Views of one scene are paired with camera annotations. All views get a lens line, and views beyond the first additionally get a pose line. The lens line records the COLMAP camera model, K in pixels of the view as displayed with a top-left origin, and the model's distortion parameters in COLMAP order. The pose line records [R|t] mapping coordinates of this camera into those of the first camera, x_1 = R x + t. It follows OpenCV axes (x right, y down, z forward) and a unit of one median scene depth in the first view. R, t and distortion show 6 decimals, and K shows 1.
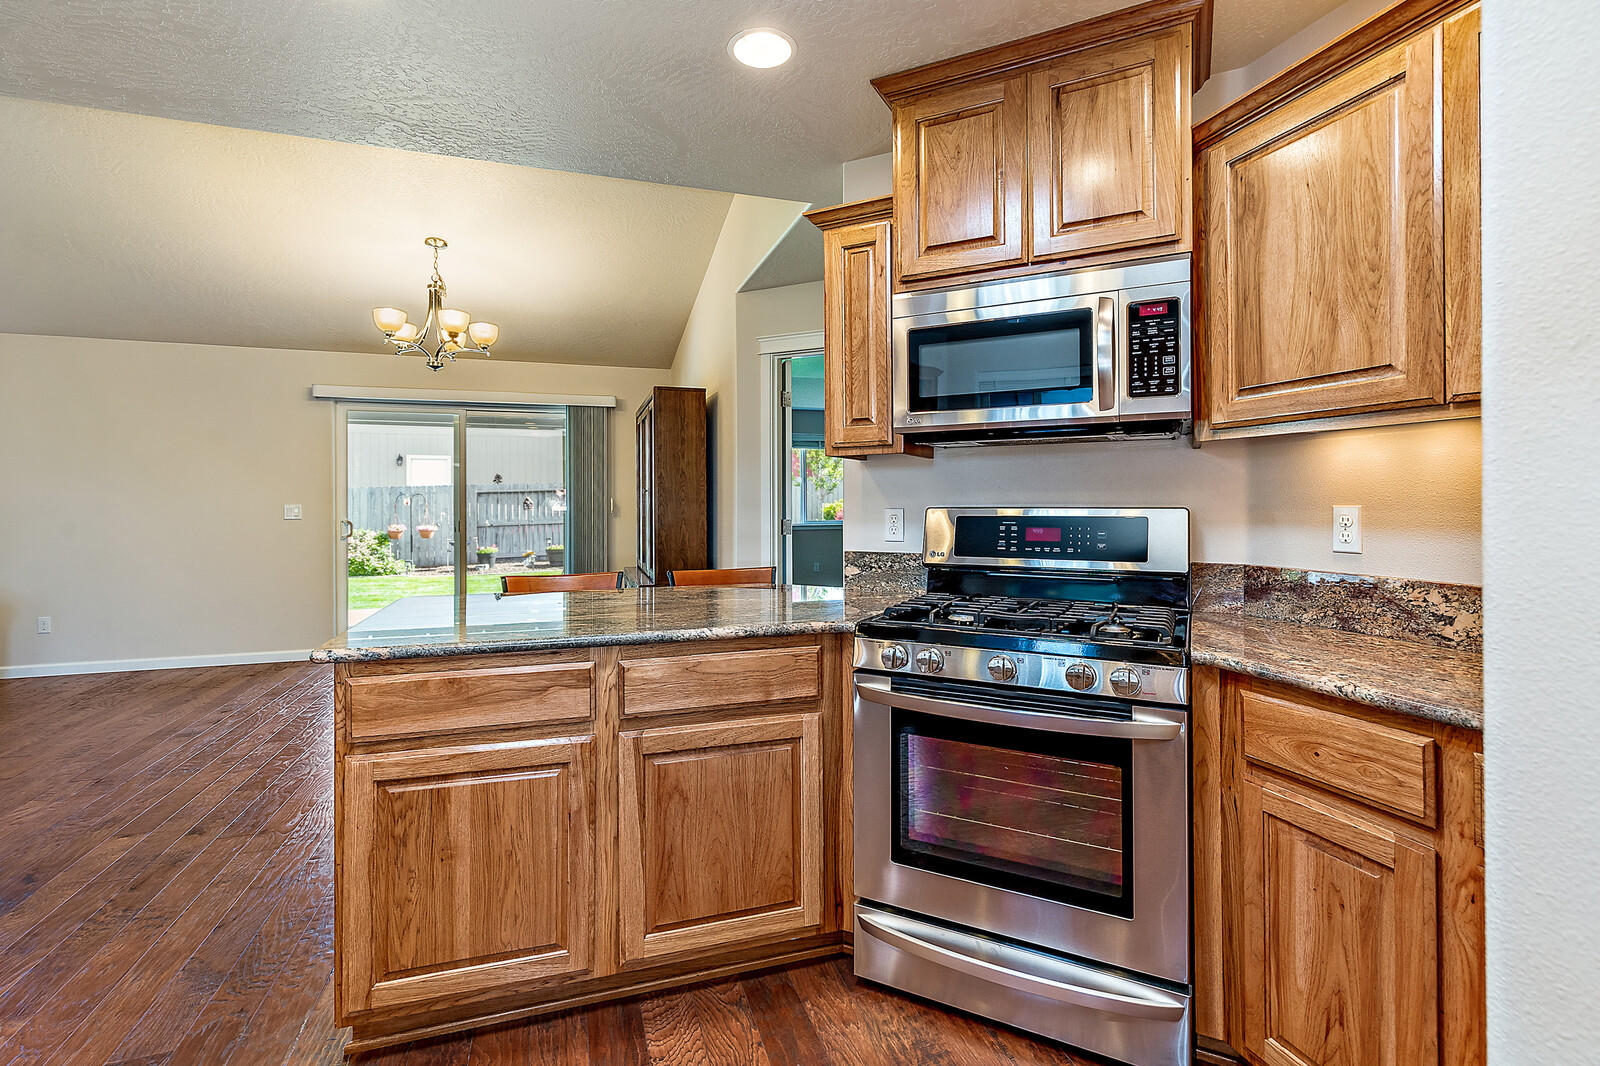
lens RADIAL K [[734.3, 0, 809.2], [0, 734.3, 500.1], [0, 0, 1]] dist [0.002548, -0.000565]
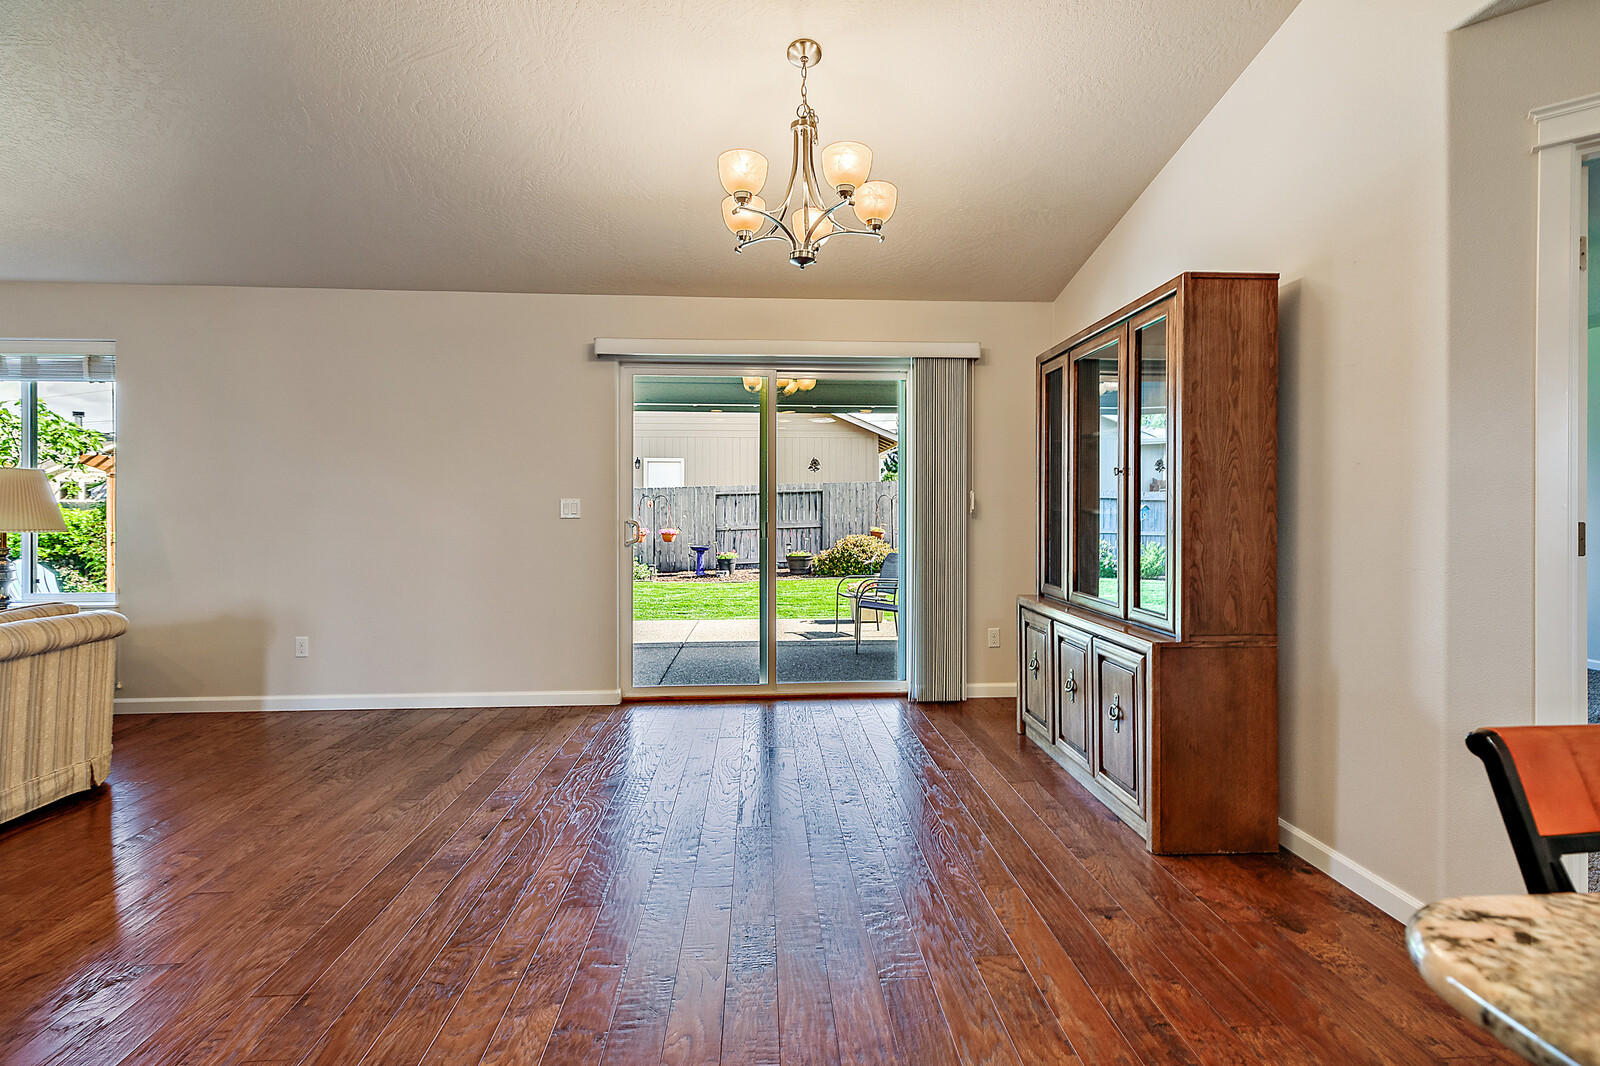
lens RADIAL K [[734.3, 0, 809.2], [0, 734.3, 500.1], [0, 0, 1]] dist [0.002548, -0.000565]
pose [[0.967158, -0.000727, -0.254173, -0.290928], [-0.001353, 0.999967, -0.008006, 0.013852], [0.254171, 0.008087, 0.967126, 0.353892]]
